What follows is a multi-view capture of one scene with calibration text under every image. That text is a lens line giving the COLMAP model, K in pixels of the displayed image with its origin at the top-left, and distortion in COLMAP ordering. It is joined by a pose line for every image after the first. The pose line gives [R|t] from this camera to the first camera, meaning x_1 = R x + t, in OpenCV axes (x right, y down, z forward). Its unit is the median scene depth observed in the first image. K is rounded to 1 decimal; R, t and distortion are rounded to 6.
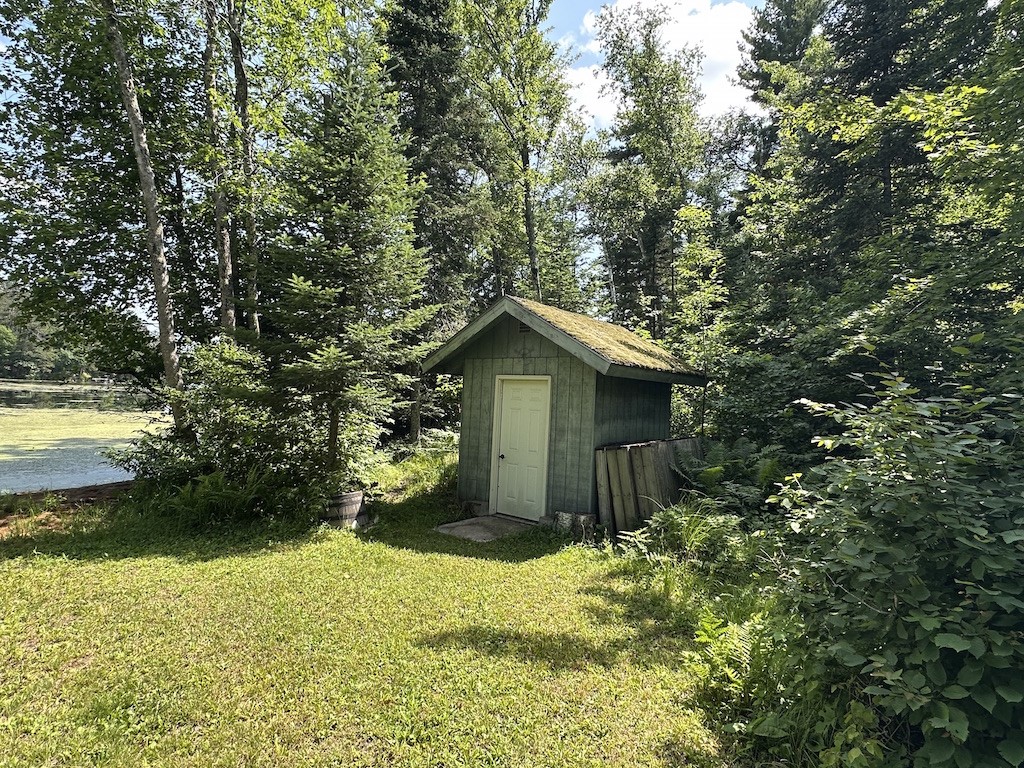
lens RADIAL K [[553.1, 0, 511.4], [0, 553.1, 381.6], [0, 0, 1]] dist [0.001873, 0.000754]
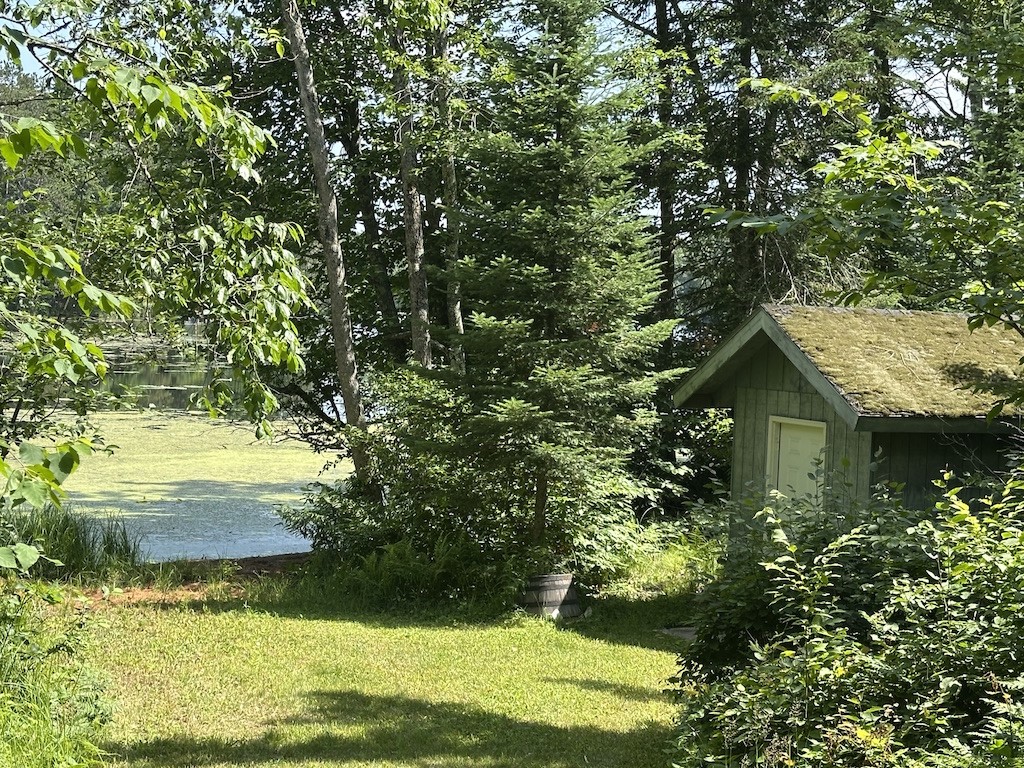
lens RADIAL K [[1853.6, 0, 511.8], [0, 1853.6, 383.1], [0, 0, 1]] dist [0.200704, 0.000000]
pose [[0.897372, 0.003476, -0.441261, 0.695876], [0.016757, 0.998979, 0.041946, -0.152896], [0.440956, -0.045035, 0.896398, -1.166006]]
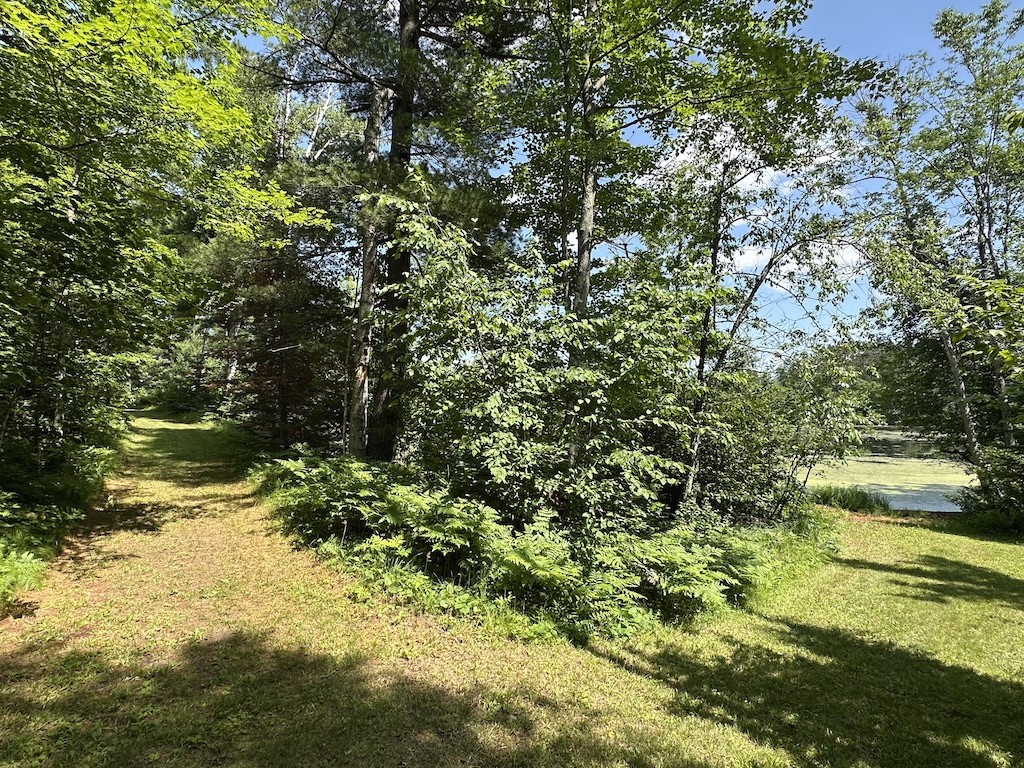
lens RADIAL K [[553.1, 0, 512.7], [0, 553.1, 382.6], [0, 0, 1]] dist [0.001873, 0.000754]
pose [[0.245735, -0.096129, -0.964559, 0.976468], [0.027525, 0.995361, -0.092187, -0.156712], [0.968946, -0.003896, 0.247241, -1.163328]]
